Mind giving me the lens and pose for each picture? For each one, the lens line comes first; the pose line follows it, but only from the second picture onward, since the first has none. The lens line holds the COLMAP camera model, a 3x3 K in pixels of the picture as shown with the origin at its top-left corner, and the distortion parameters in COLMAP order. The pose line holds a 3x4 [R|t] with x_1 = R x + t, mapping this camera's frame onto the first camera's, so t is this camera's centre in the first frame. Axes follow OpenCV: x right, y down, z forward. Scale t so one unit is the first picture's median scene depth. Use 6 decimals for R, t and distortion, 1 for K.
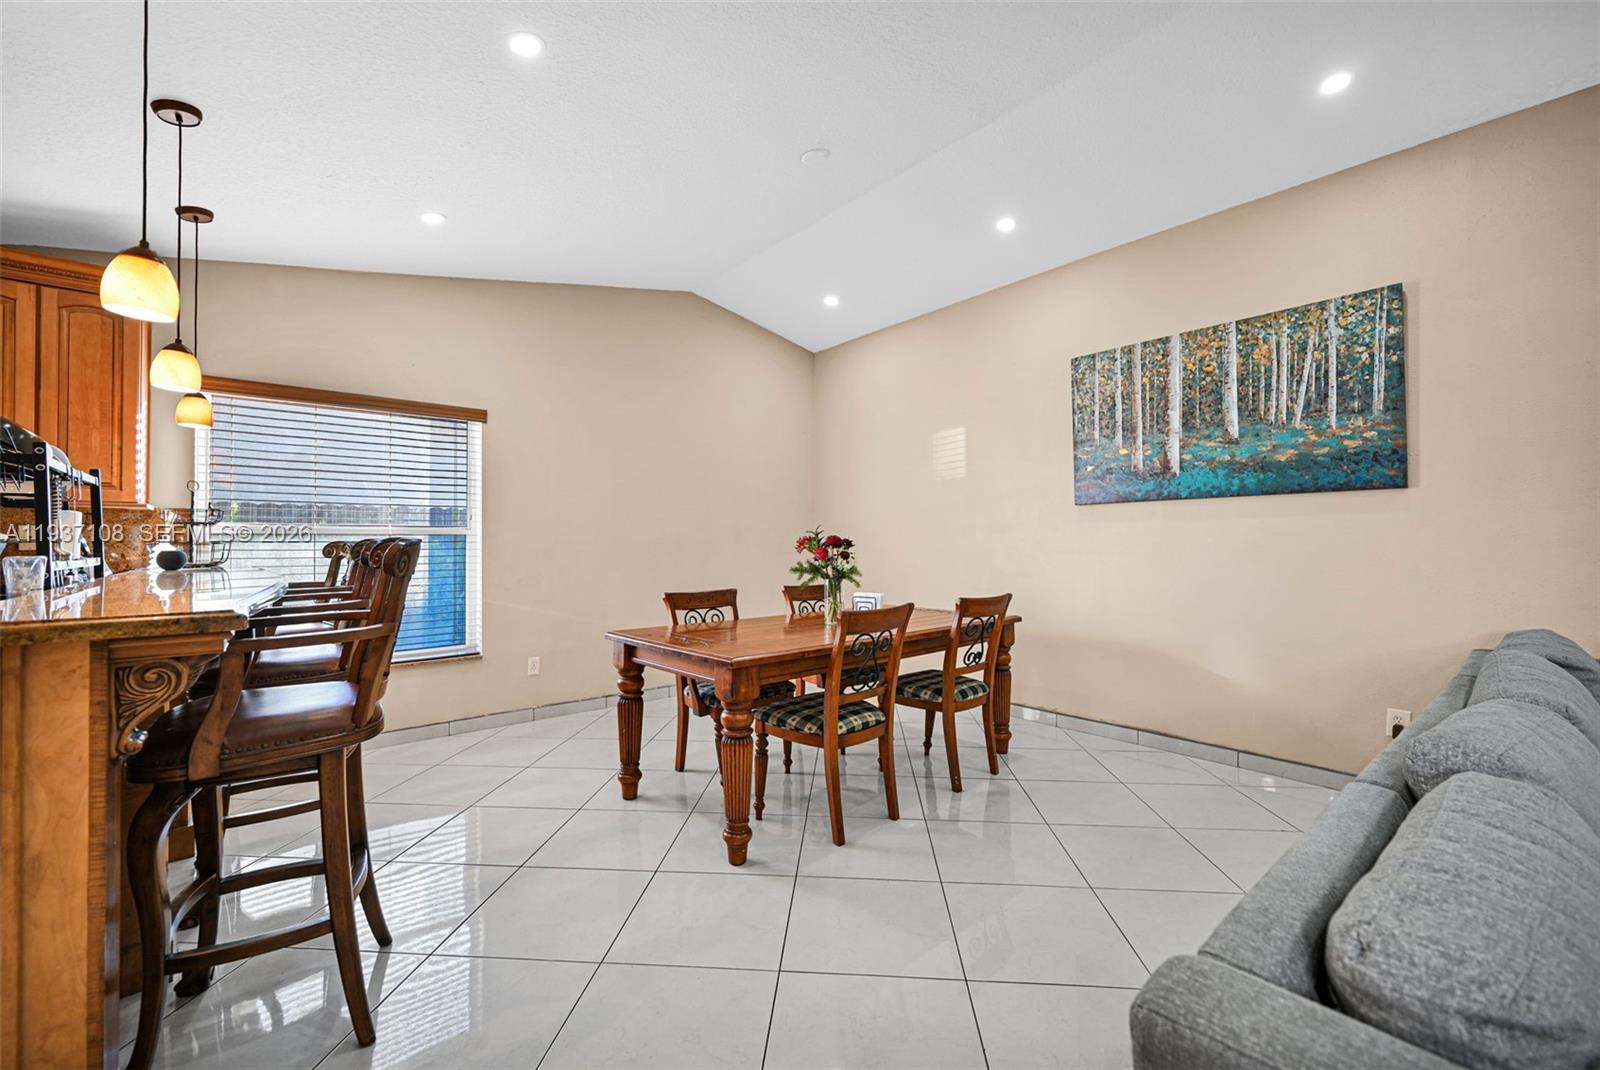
lens RADIAL K [[643.8, 0, 807.0], [0, 643.8, 535.6], [0, 0, 1]] dist [0.000249, 0.000077]
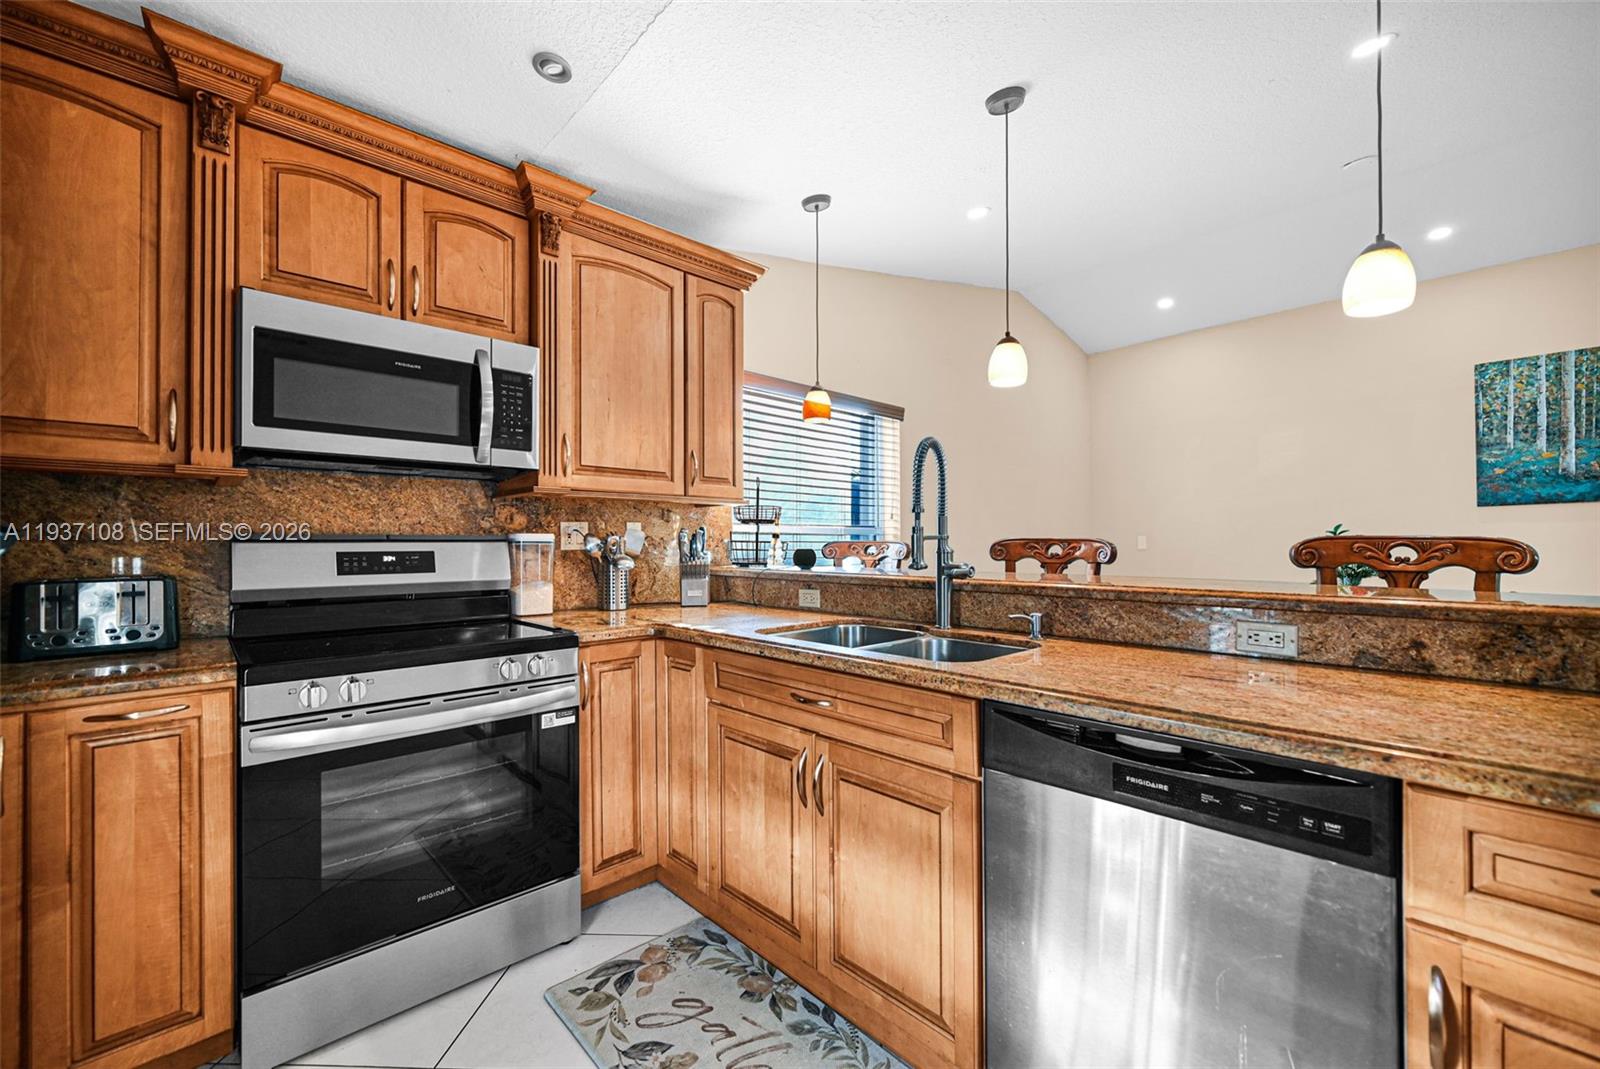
lens RADIAL K [[647.9, 0, 804.1], [0, 647.9, 538.9], [0, 0, 1]] dist [0.000651, 0.000415]
pose [[0.998677, 0.001949, 0.051378, -0.865764], [-0.002115, 0.999993, 0.003175, 0.004831], [-0.051371, -0.003279, 0.998674, 0.017189]]
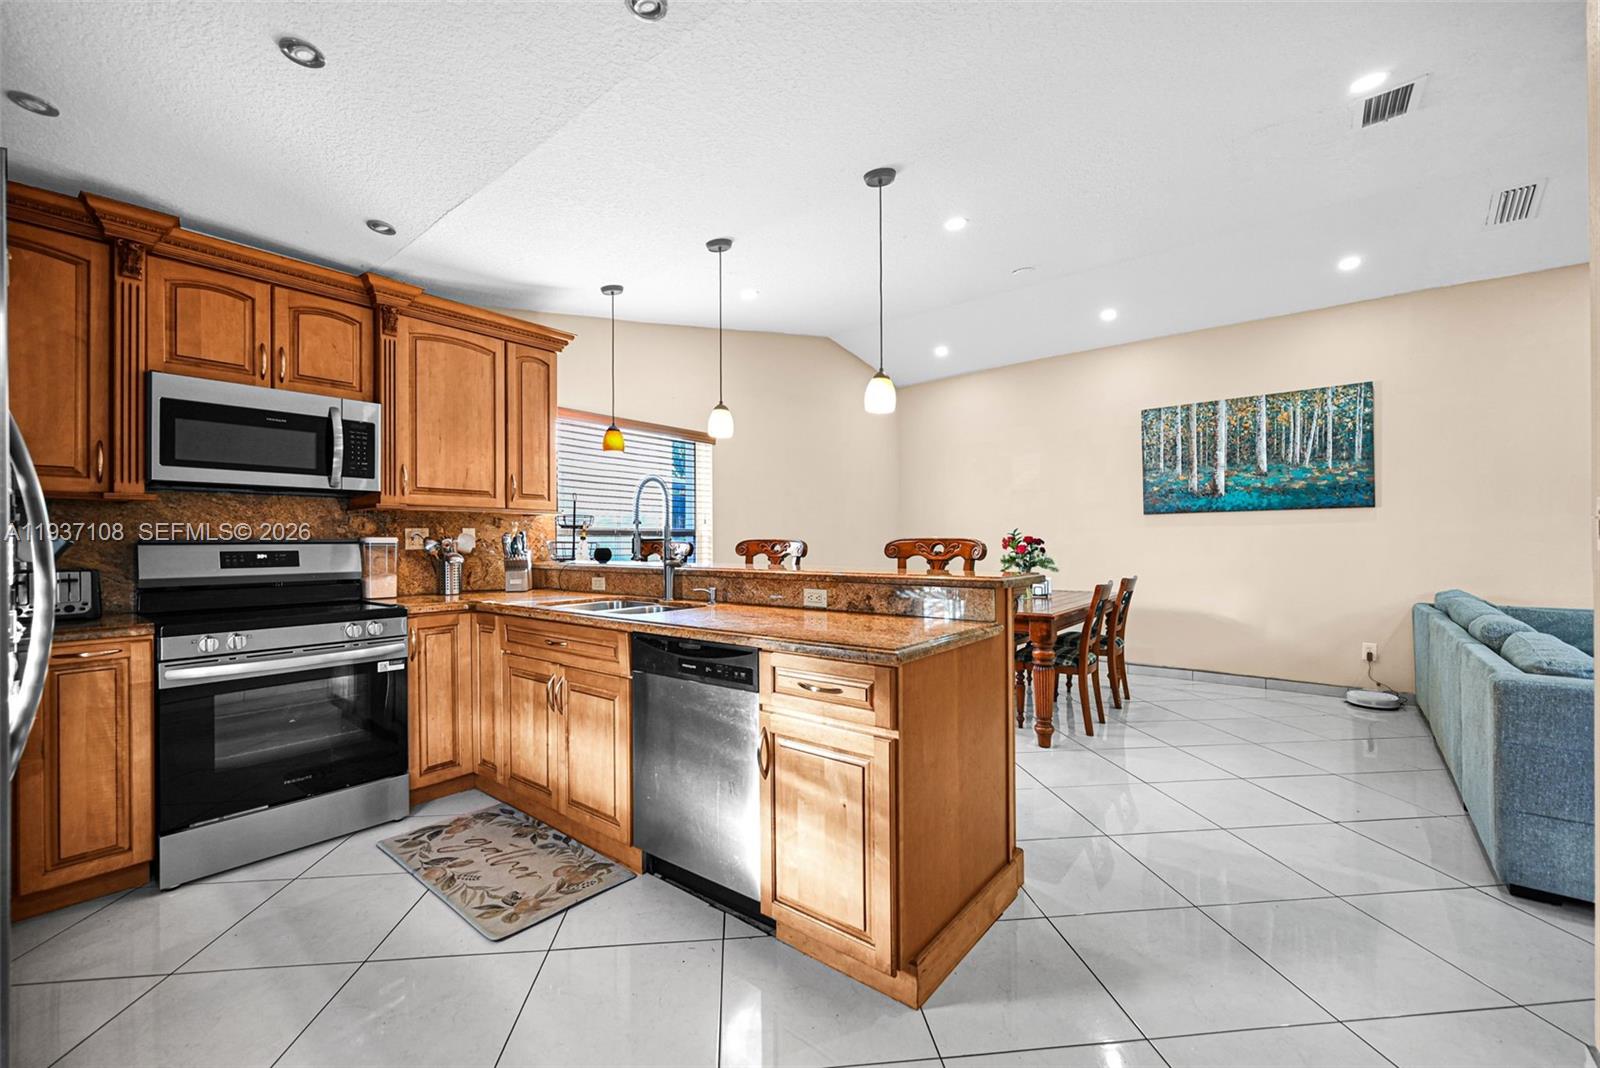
lens RADIAL K [[647.9, 0, 804.1], [0, 647.9, 538.4], [0, 0, 1]] dist [0.000651, 0.000415]
pose [[0.983316, -0.000563, 0.181903, -0.686131], [-0.000008, 0.999995, 0.003139, 0.000363], [-0.181904, -0.003088, 0.983311, -0.307821]]
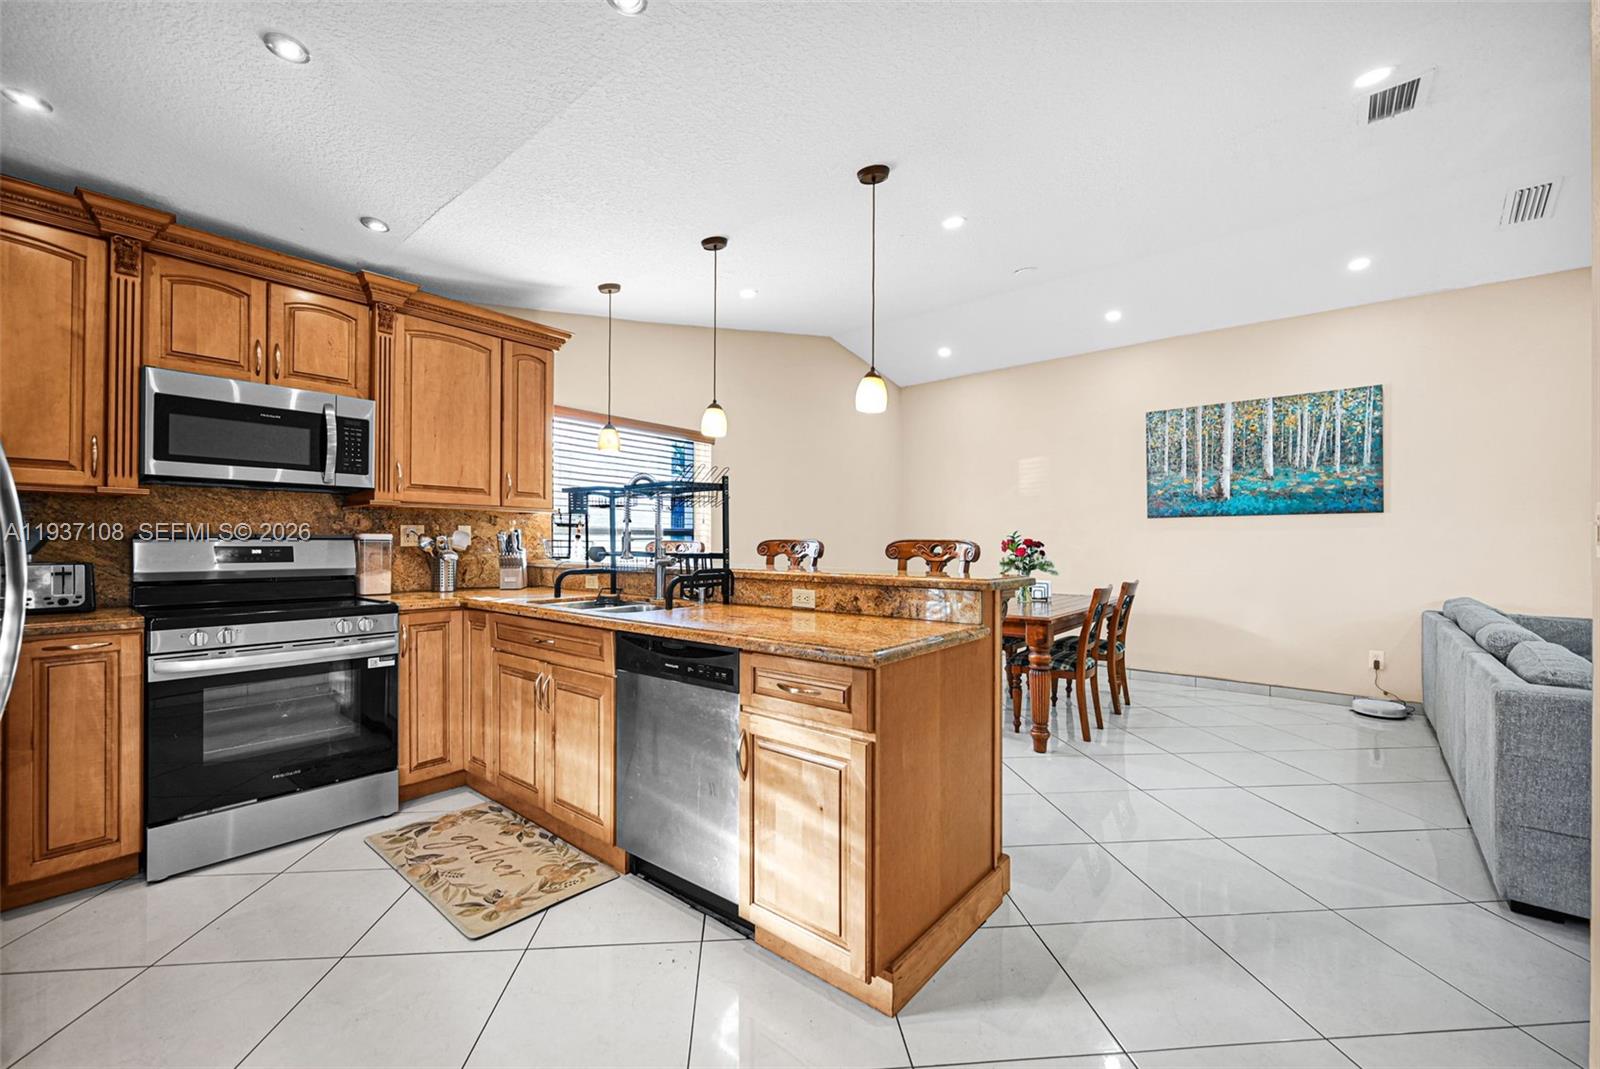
lens RADIAL K [[648.4, 0, 802.0], [0, 648.4, 539.2], [0, 0, 1]] dist [0.000039, 0.000615]
pose [[0.986004, 0.008557, 0.166499, -0.663367], [-0.009145, 0.999954, 0.002766, 0.001337], [-0.166468, -0.004250, 0.986038, -0.306202]]
